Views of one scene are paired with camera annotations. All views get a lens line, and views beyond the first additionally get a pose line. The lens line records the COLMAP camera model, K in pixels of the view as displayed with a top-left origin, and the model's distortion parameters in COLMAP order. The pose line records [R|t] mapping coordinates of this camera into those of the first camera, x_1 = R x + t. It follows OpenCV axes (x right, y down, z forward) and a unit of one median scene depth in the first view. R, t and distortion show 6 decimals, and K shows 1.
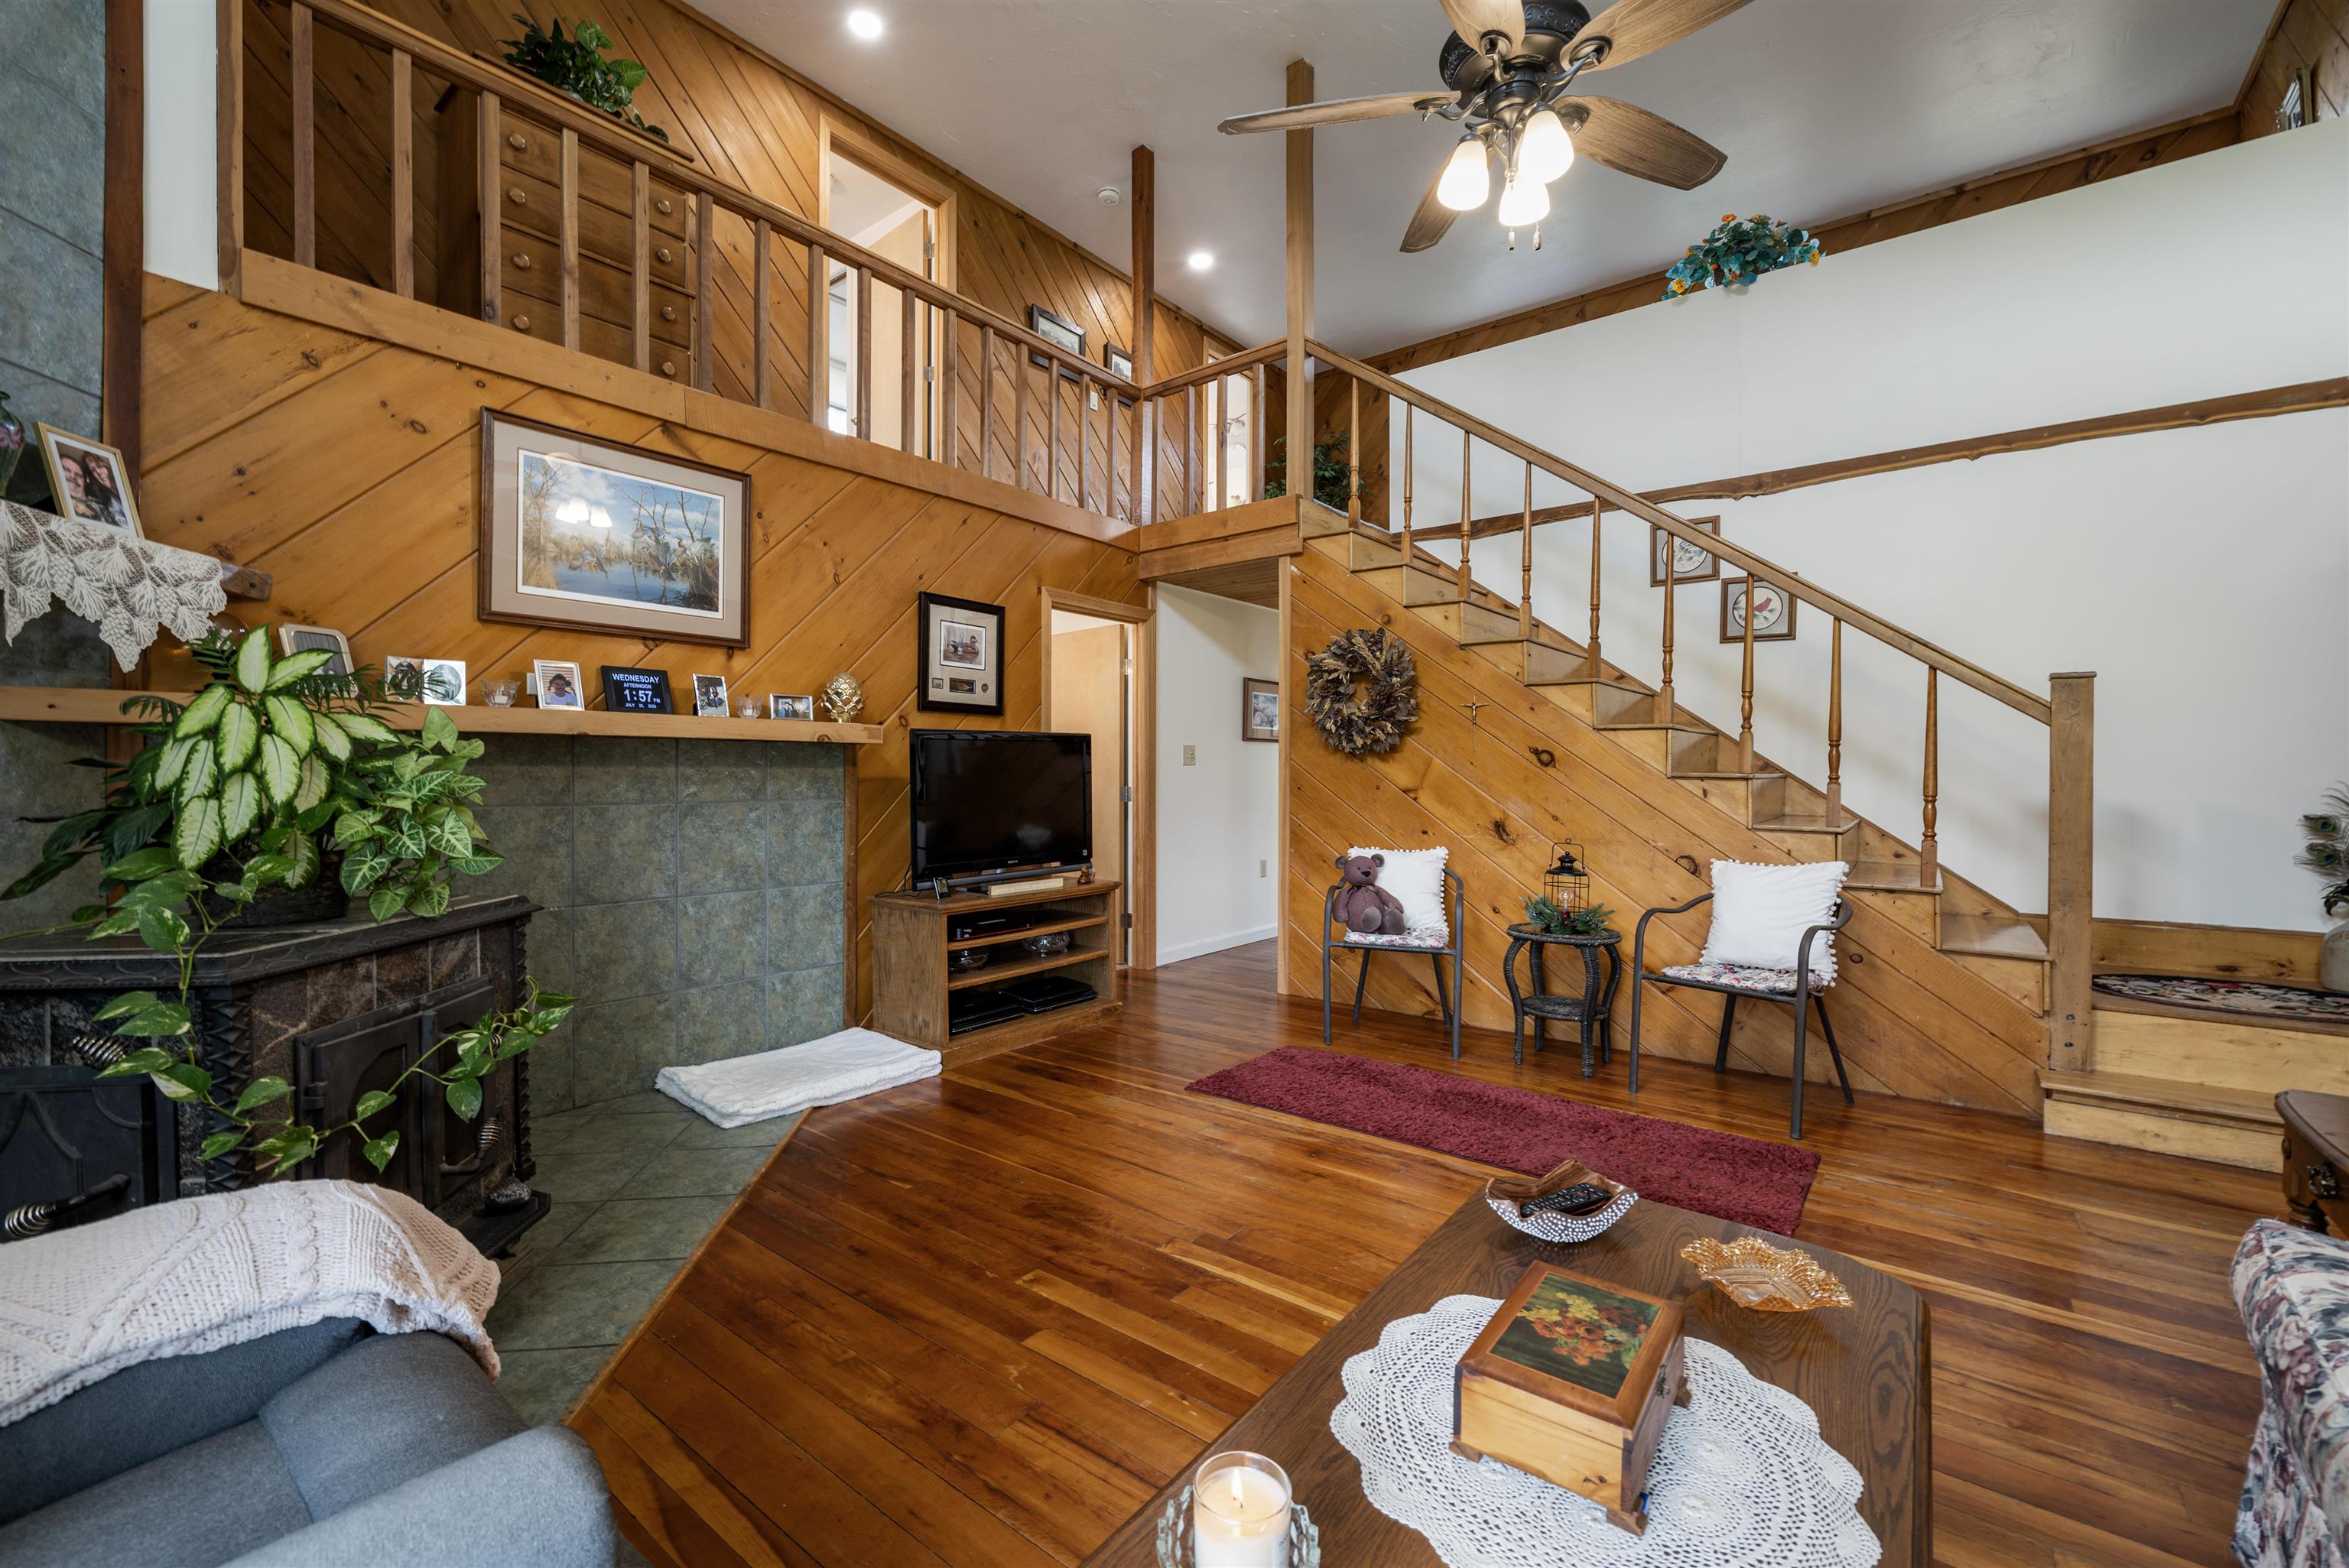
lens RADIAL K [[969.6, 0, 1183.9], [0, 969.6, 780.9], [0, 0, 1]] dist [-0.000228, -0.000835]
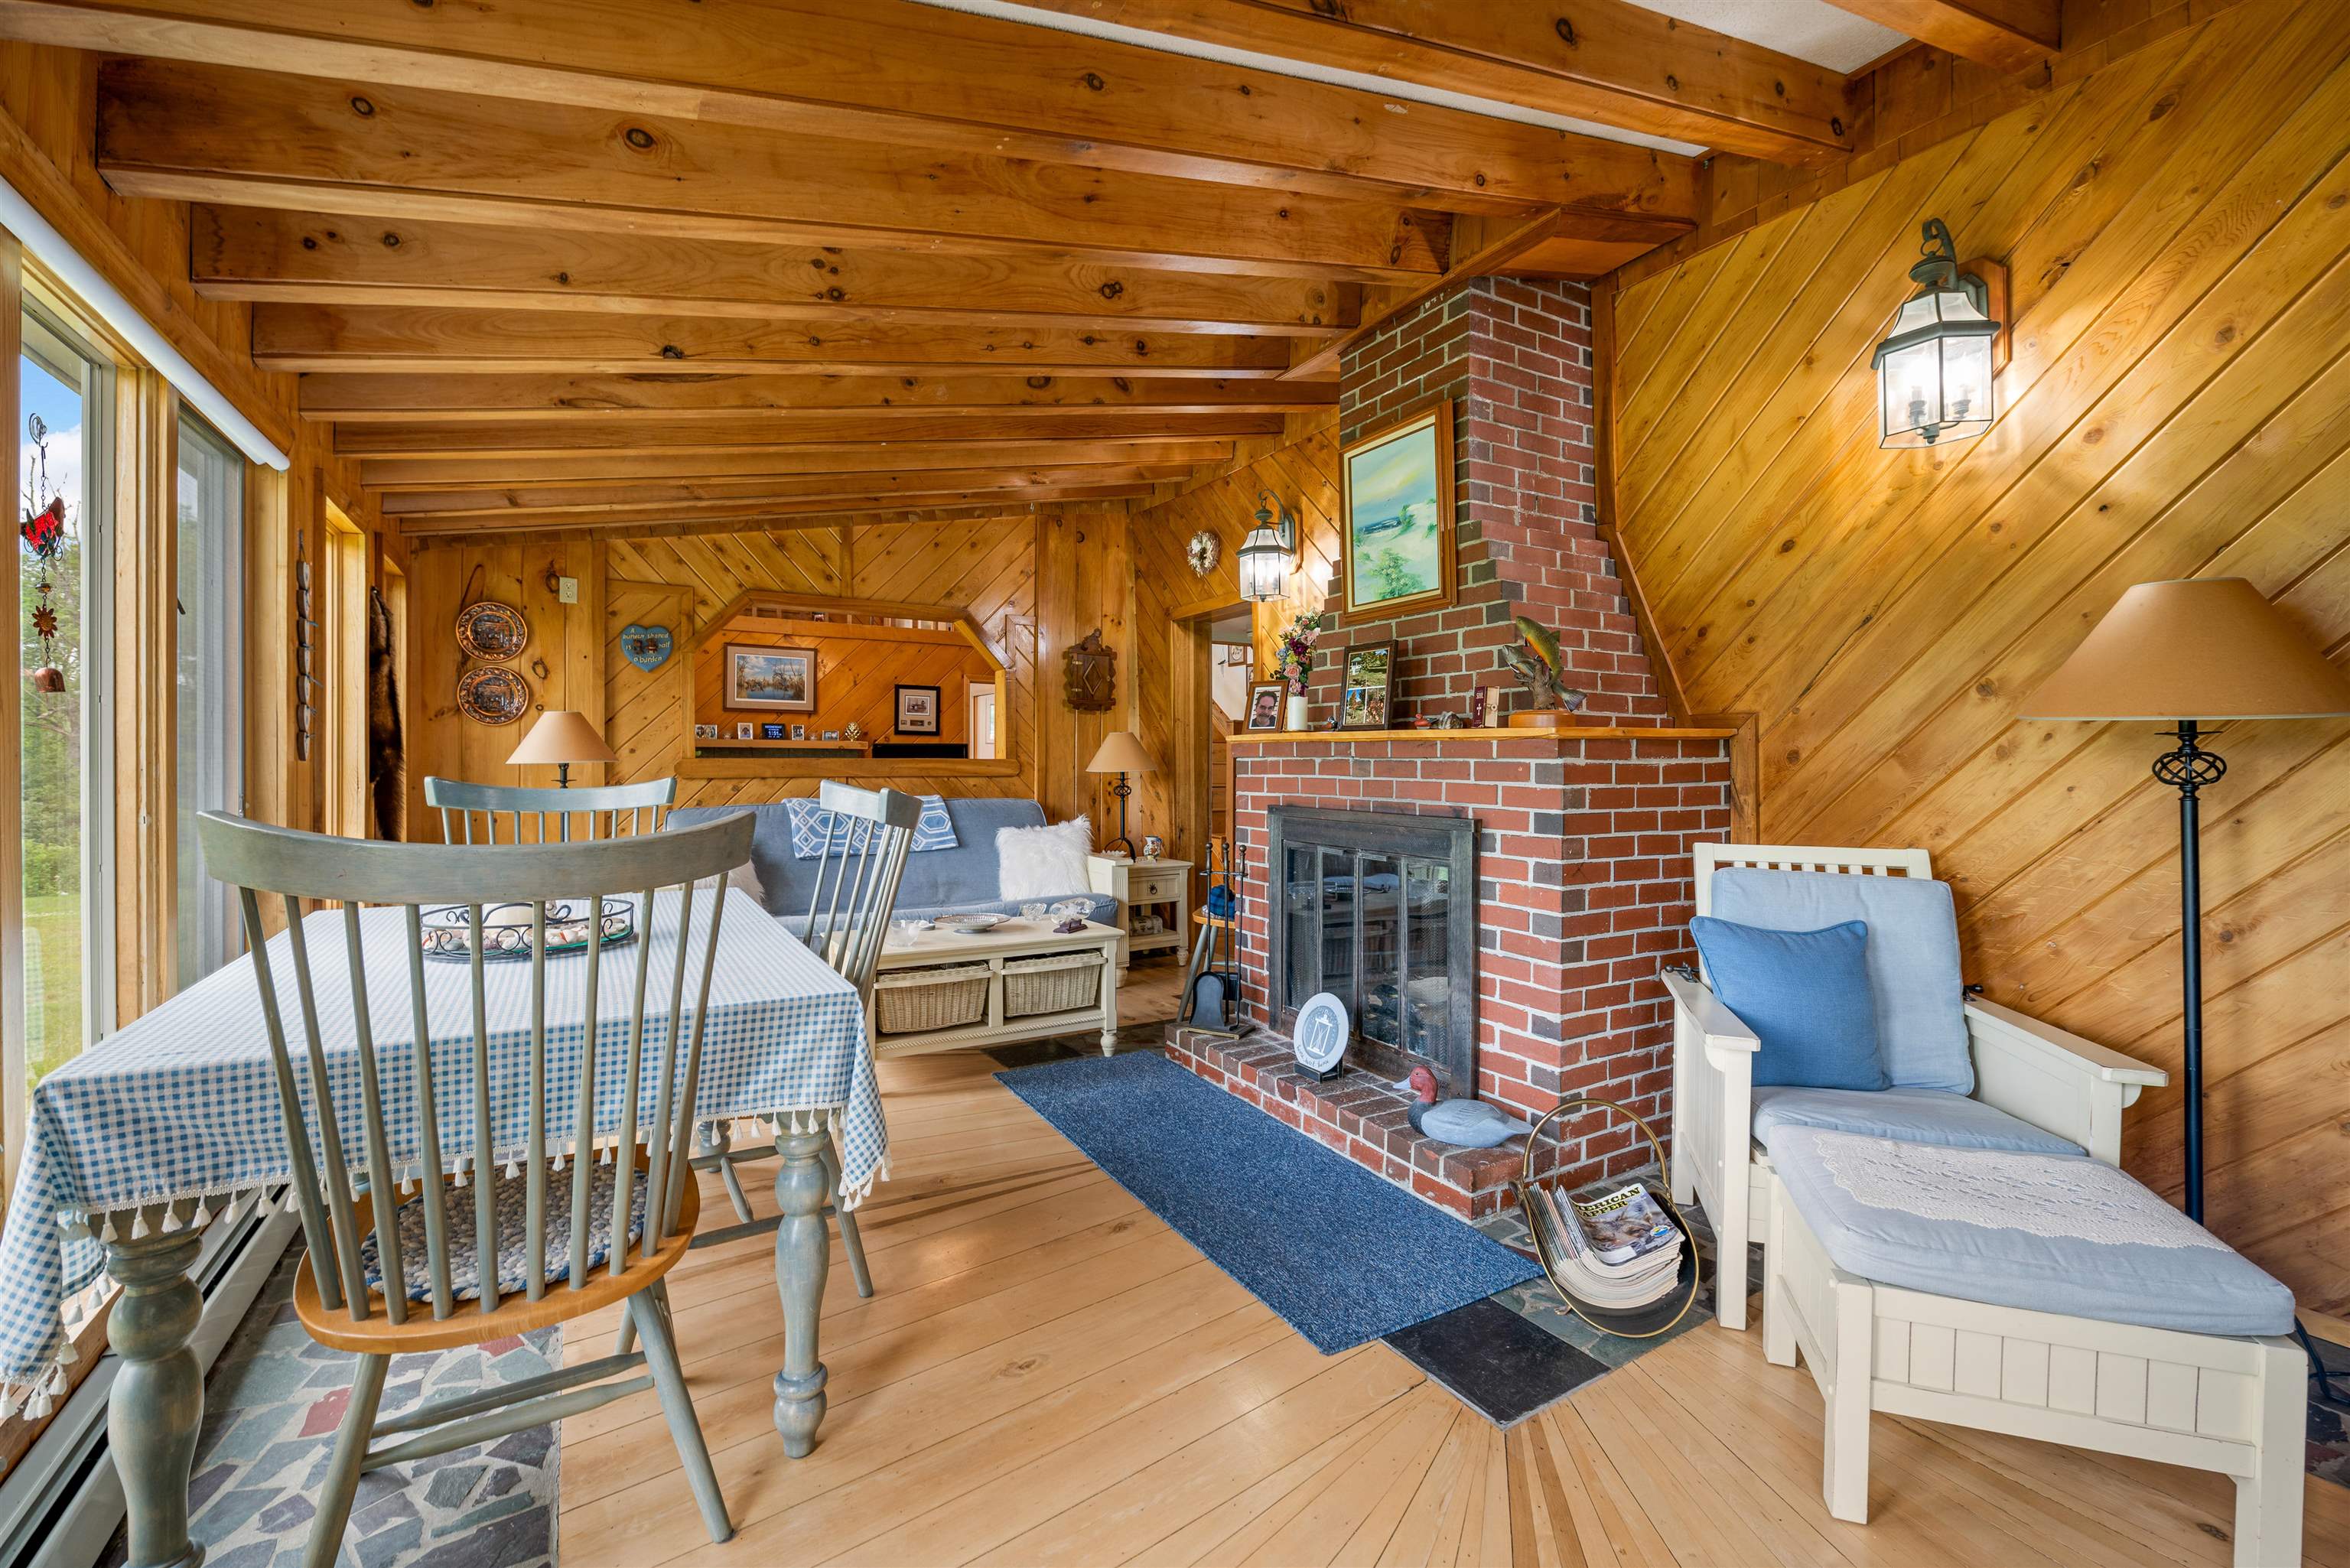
lens RADIAL K [[995.1, 0, 1170.0], [0, 995.1, 765.5], [0, 0, 1]] dist [-0.005416, -0.000877]
pose [[0.932004, 0.002272, -0.362440, 1.479525], [-0.005127, 0.999963, -0.006916, 0.018991], [0.362411, 0.008304, 0.931981, -1.213953]]
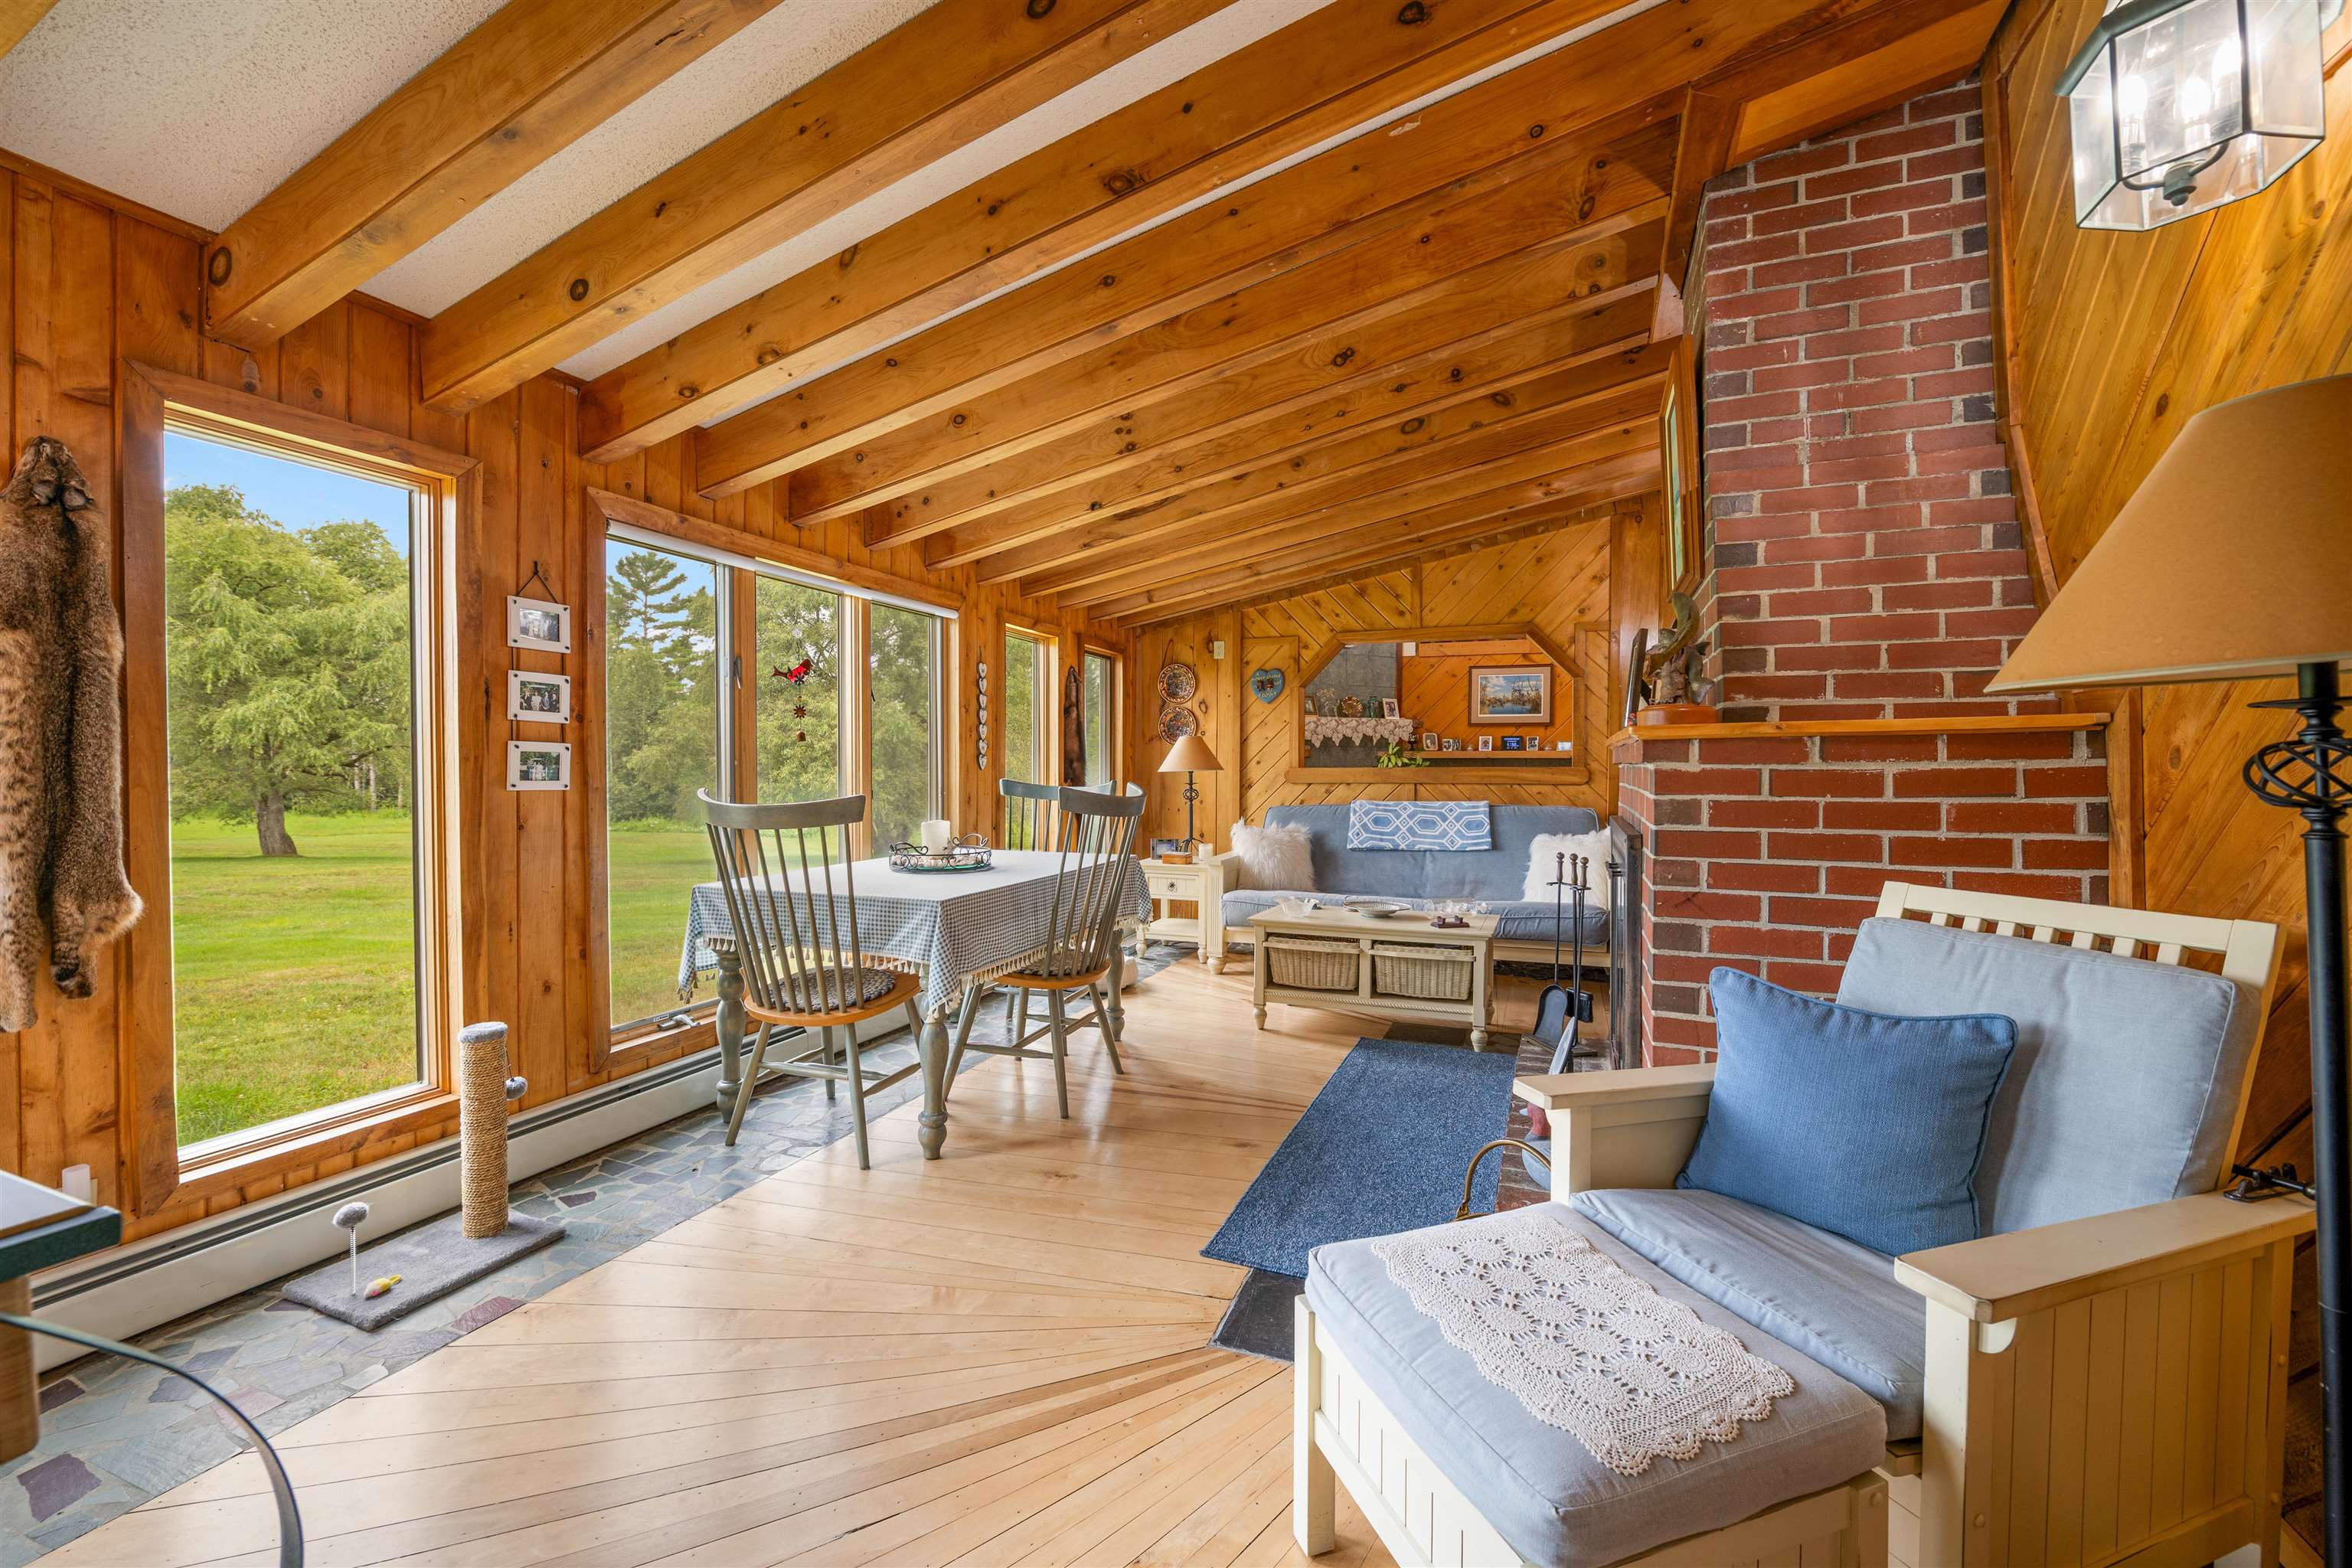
lens RADIAL K [[970.9, 0, 1171.2], [0, 970.9, 775.1], [0, 0, 1]] dist [-0.000228, -0.000835]
pose [[0.271197, 0.004000, -0.962515, 2.017041], [-0.011022, 0.999939, 0.001050, 0.016985], [0.962461, 0.010324, 0.271225, -0.845406]]
